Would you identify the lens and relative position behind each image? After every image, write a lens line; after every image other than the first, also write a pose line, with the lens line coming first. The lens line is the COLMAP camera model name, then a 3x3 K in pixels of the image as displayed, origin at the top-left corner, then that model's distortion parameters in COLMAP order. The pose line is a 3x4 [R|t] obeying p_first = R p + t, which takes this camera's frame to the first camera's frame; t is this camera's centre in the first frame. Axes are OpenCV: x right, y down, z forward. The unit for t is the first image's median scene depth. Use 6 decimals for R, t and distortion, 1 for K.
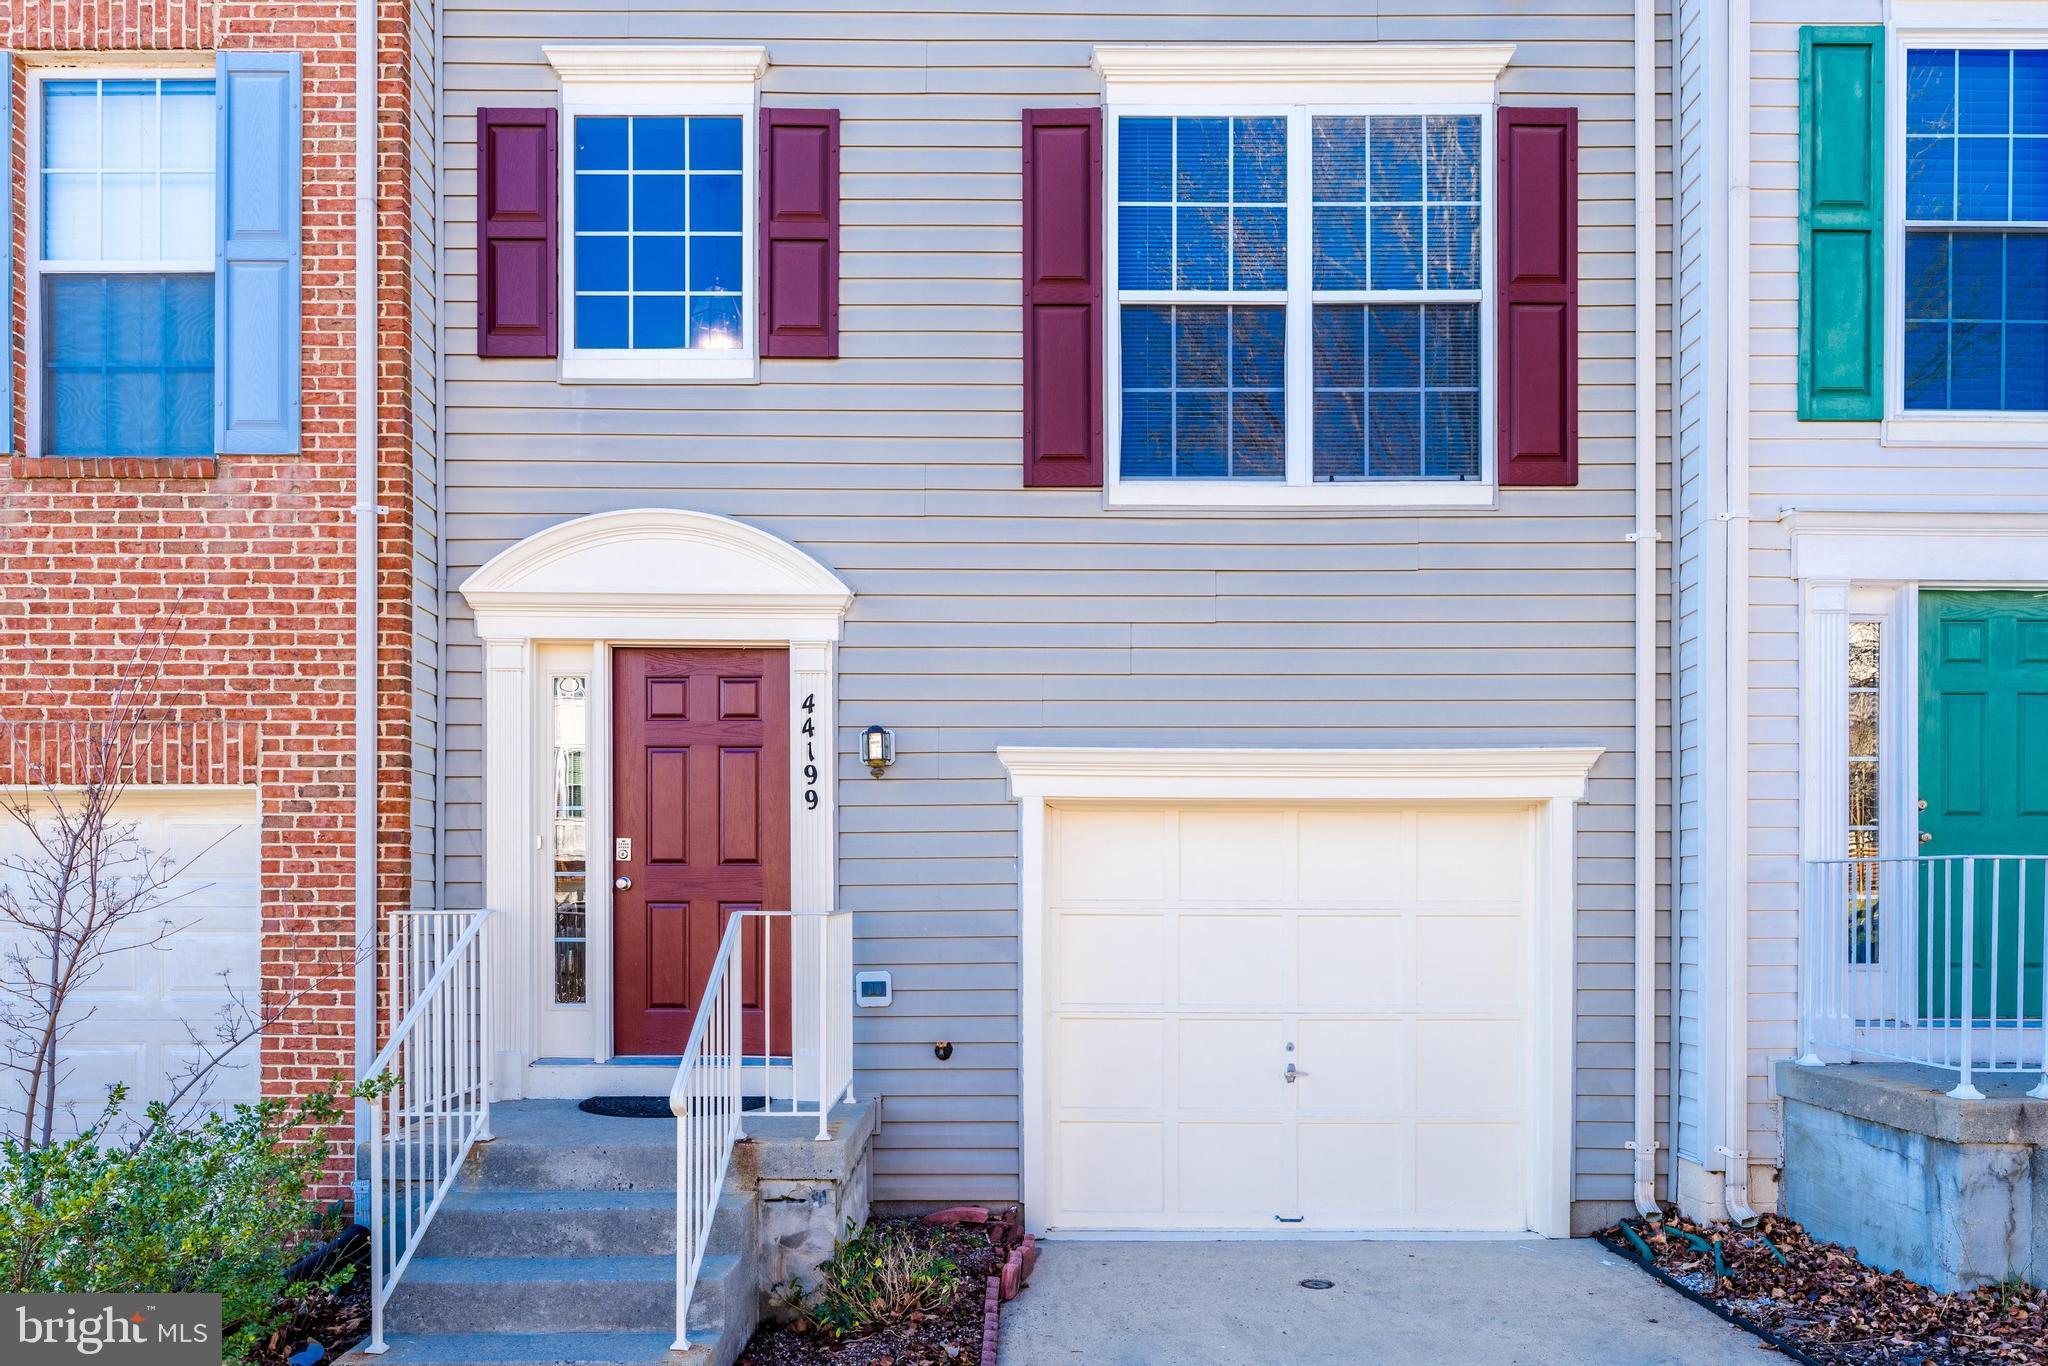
lens RADIAL K [[1408.9, 0, 1029.4], [0, 1408.9, 676.0], [0, 0, 1]] dist [-0.000673, 0.004140]
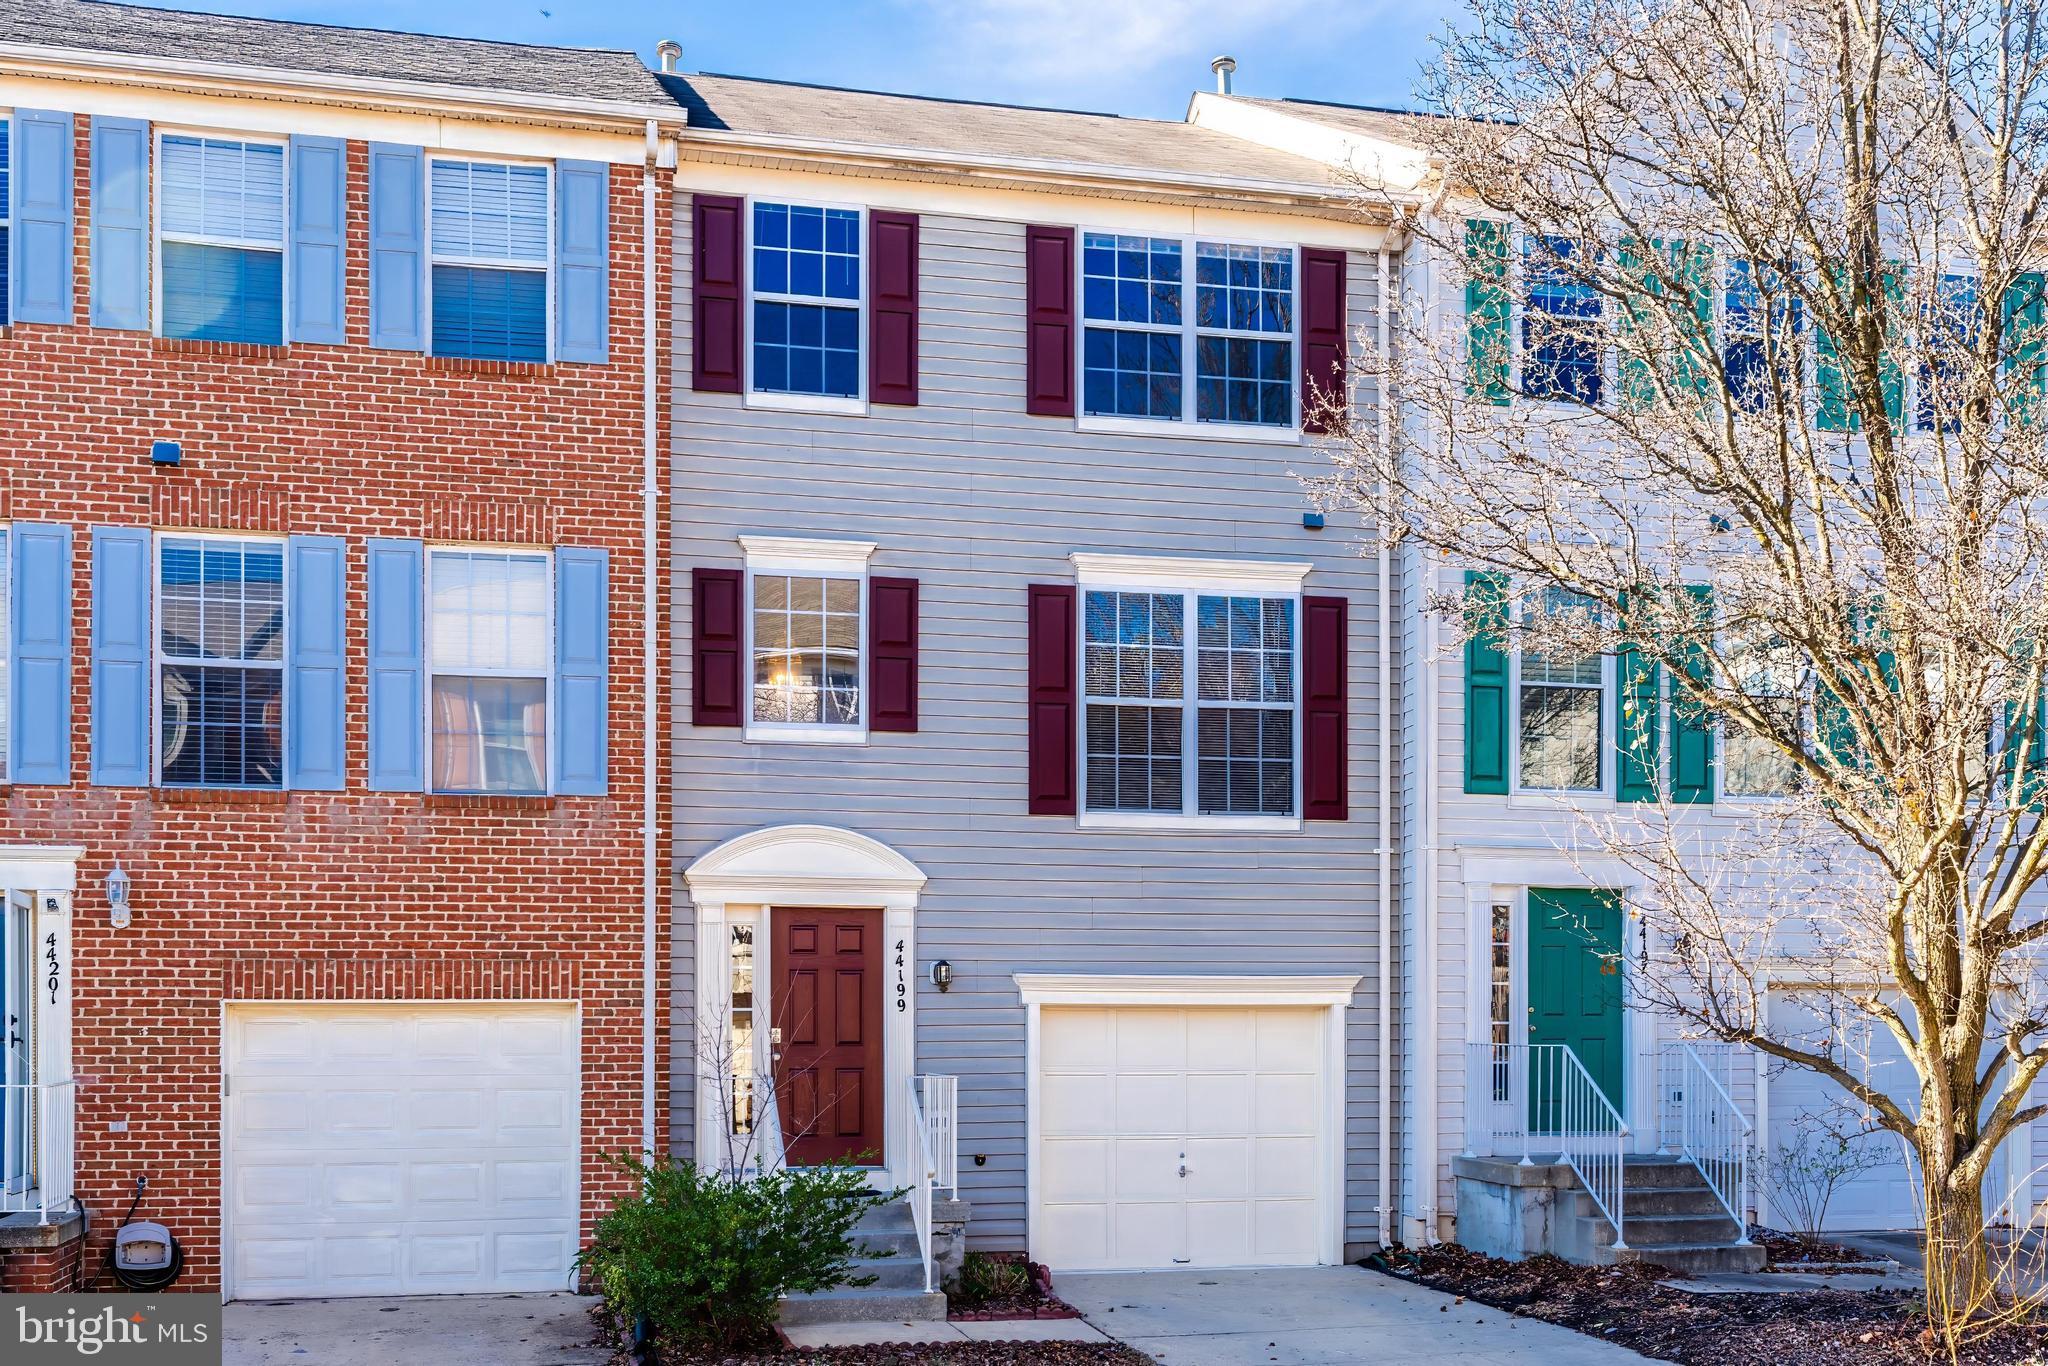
lens RADIAL K [[1459.8, 0, 1022.1], [0, 1459.8, 692.7], [0, 0, 1]] dist [0.009126, 0.002931]
pose [[0.989515, 0.029687, 0.141344, -0.272731], [-0.017880, 0.996298, -0.084083, -0.137847], [-0.143317, 0.080674, 0.986383, -0.748000]]
